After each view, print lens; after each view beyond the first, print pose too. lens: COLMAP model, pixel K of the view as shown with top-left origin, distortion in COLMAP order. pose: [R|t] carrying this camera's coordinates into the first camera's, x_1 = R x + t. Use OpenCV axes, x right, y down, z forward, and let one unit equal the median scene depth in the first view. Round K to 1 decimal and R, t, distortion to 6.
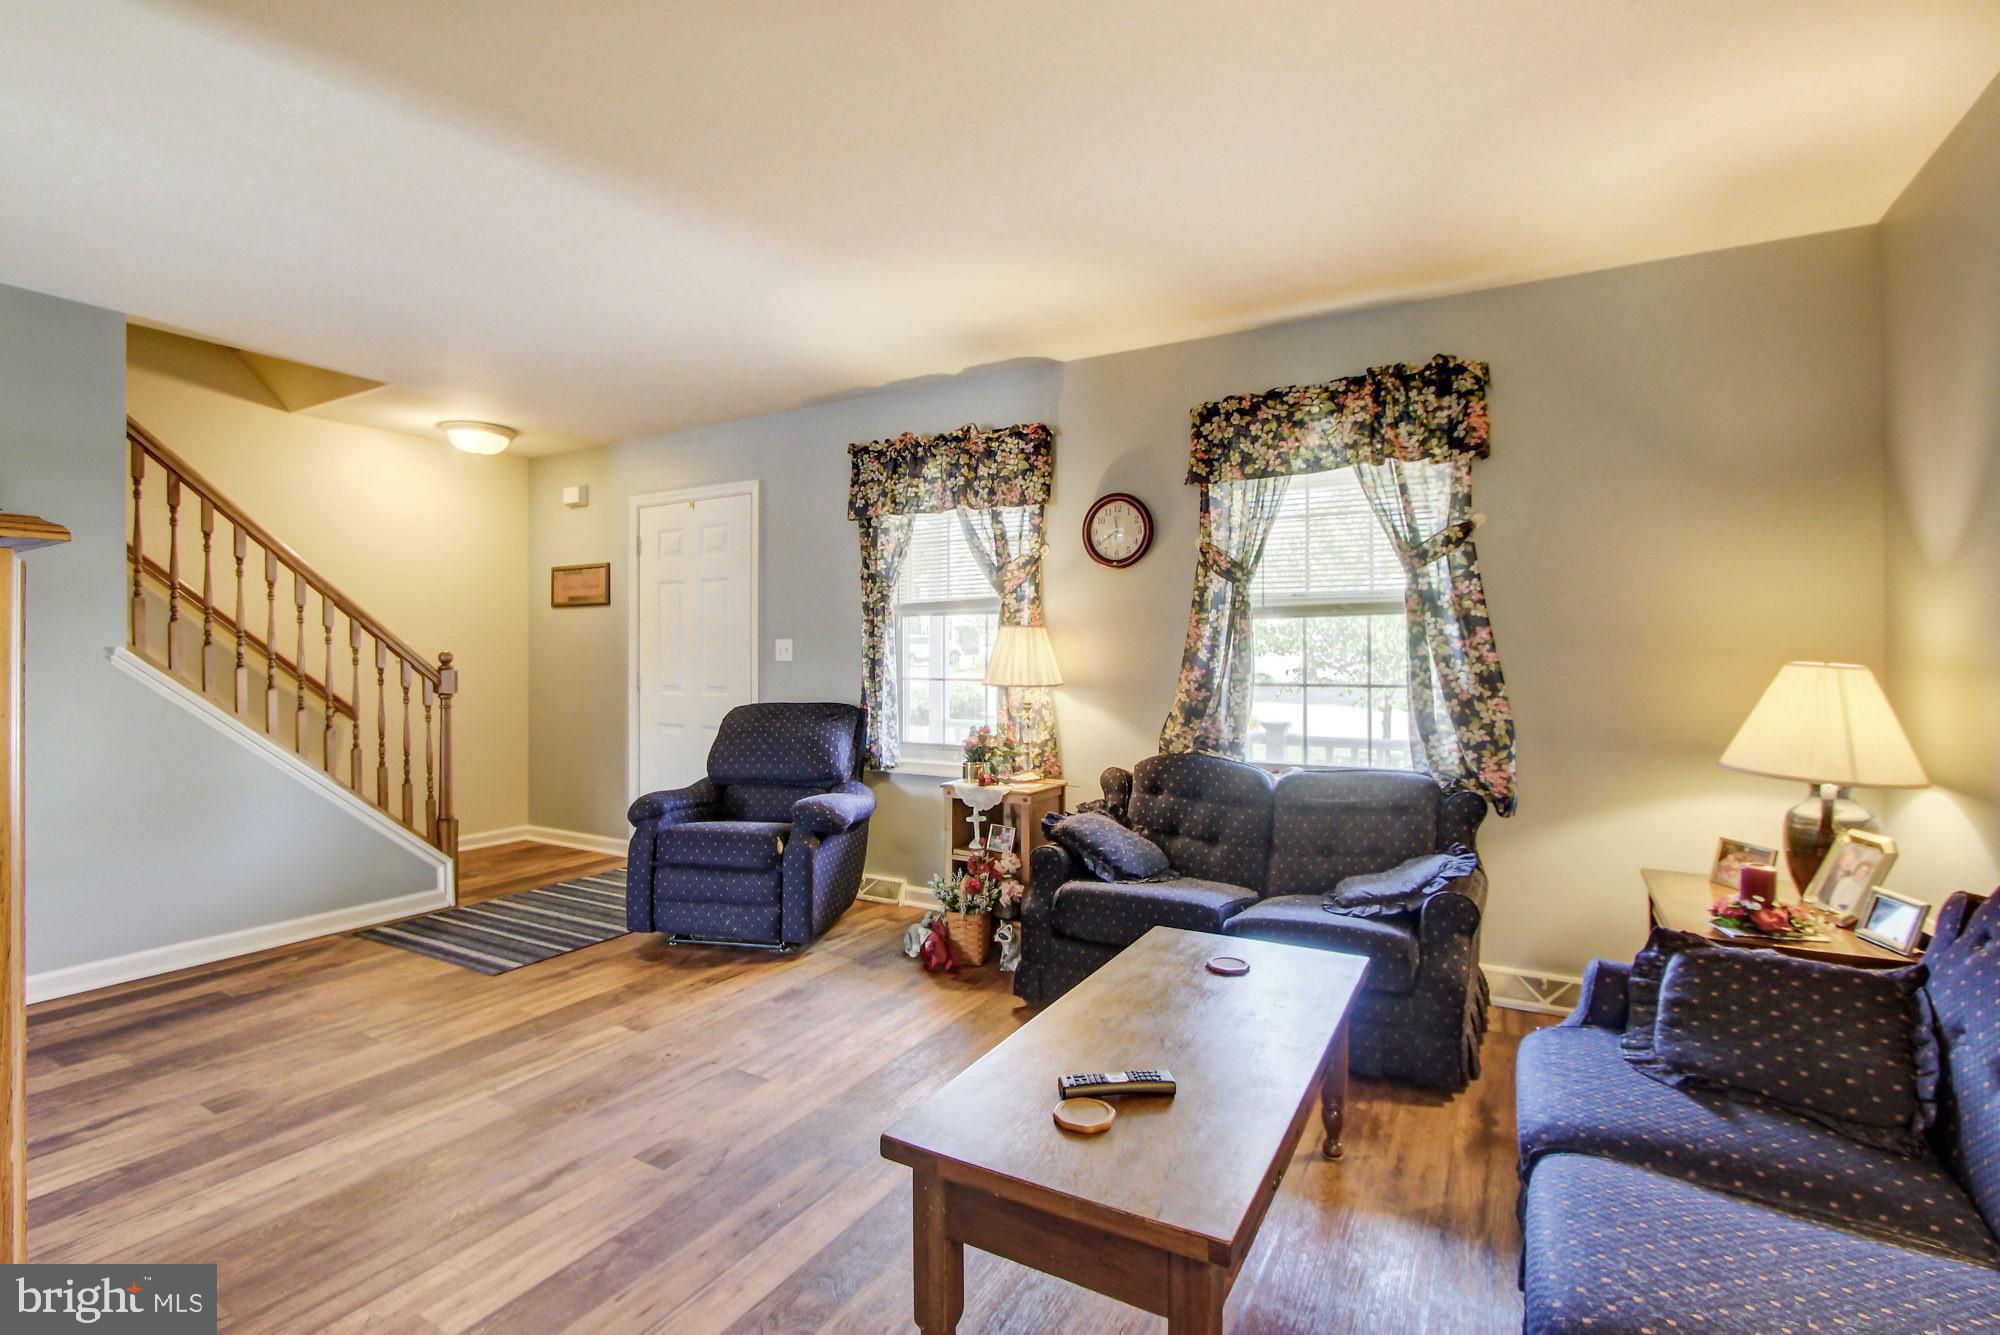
lens RADIAL K [[914.6, 0, 1001.3], [0, 914.6, 654.8], [0, 0, 1]] dist [-0.025024, 0.005310]
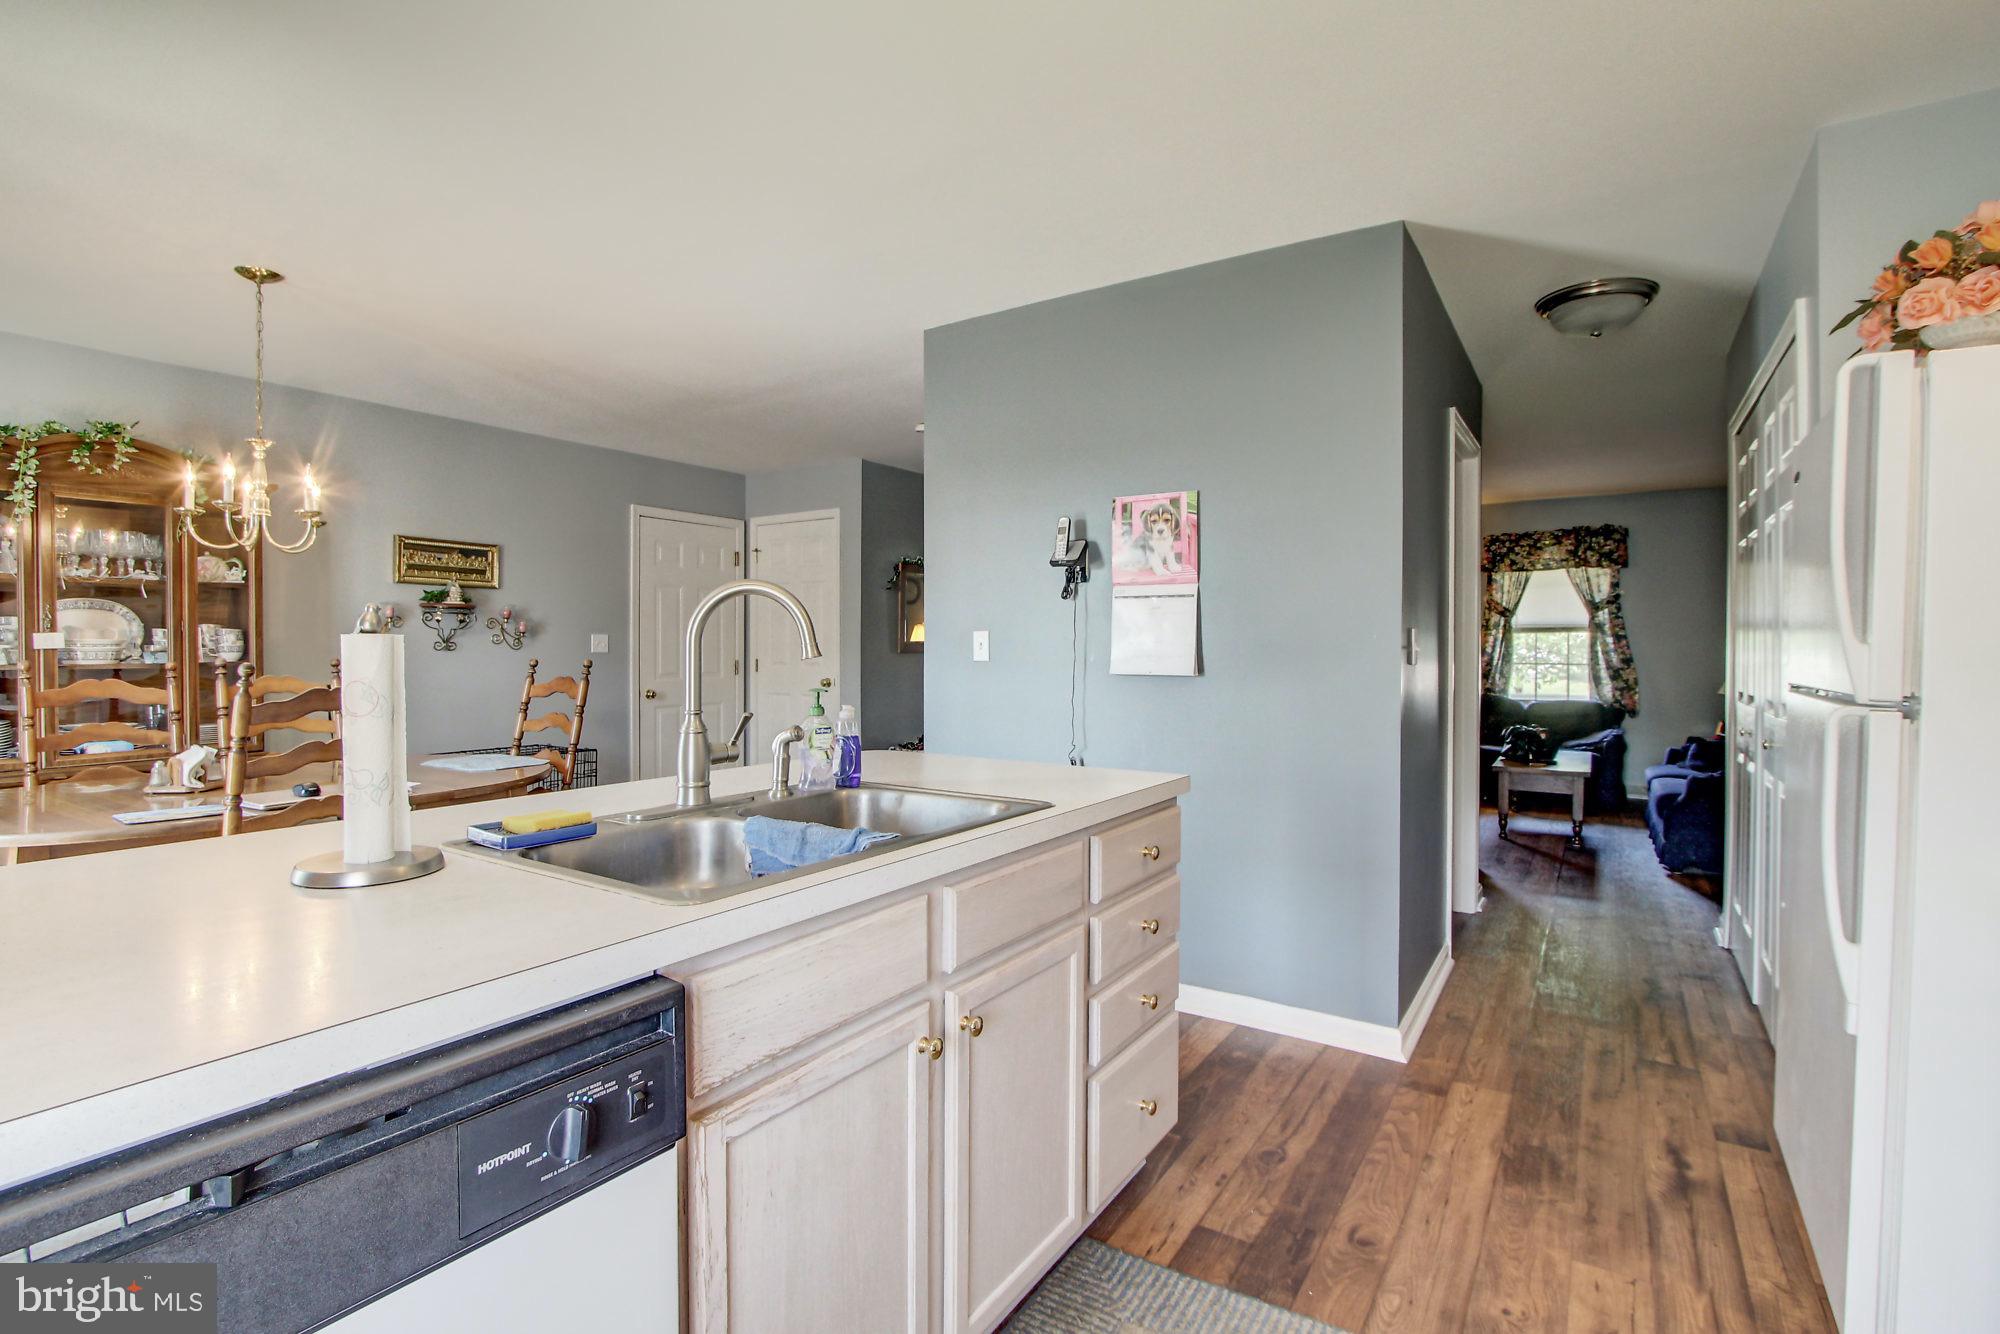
lens RADIAL K [[980.3, 0, 997.2], [0, 980.3, 656.6], [0, 0, 1]] dist [0.000689, 0.000187]
pose [[0.999256, 0.009065, -0.037498, -0.887633], [-0.008917, 0.999952, 0.004127, 0.017160], [0.037533, -0.003790, 0.999288, -1.426244]]
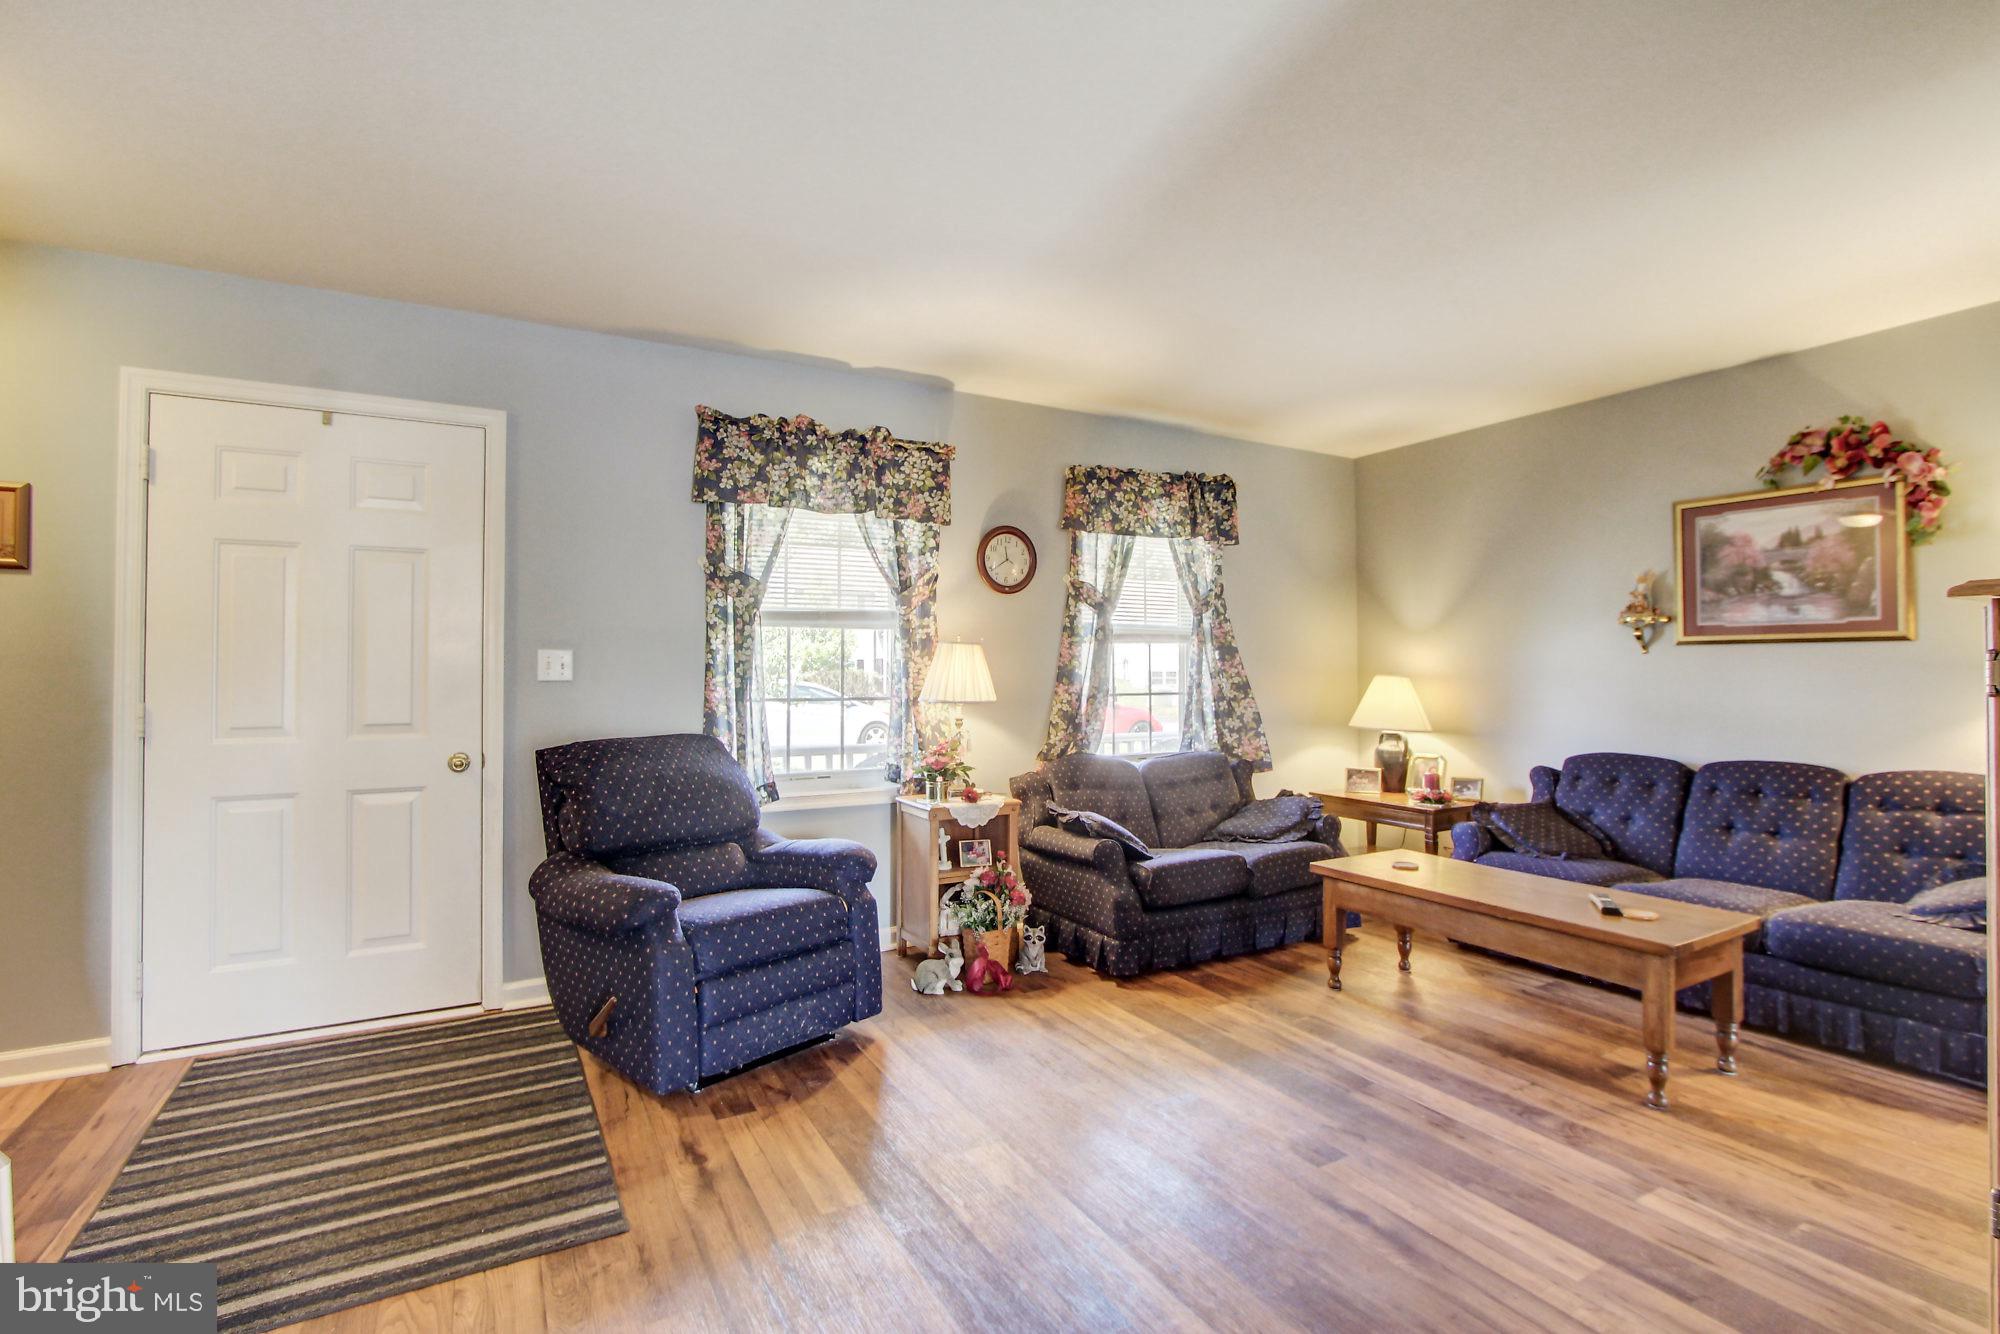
lens RADIAL K [[914.6, 0, 1001.3], [0, 914.6, 654.3], [0, 0, 1]] dist [-0.025024, 0.005310]
pose [[0.512353, 0.013890, 0.858663, -0.893806], [-0.000046, 0.999870, -0.016146, -0.003297], [-0.858775, 0.008233, 0.512287, 0.474173]]
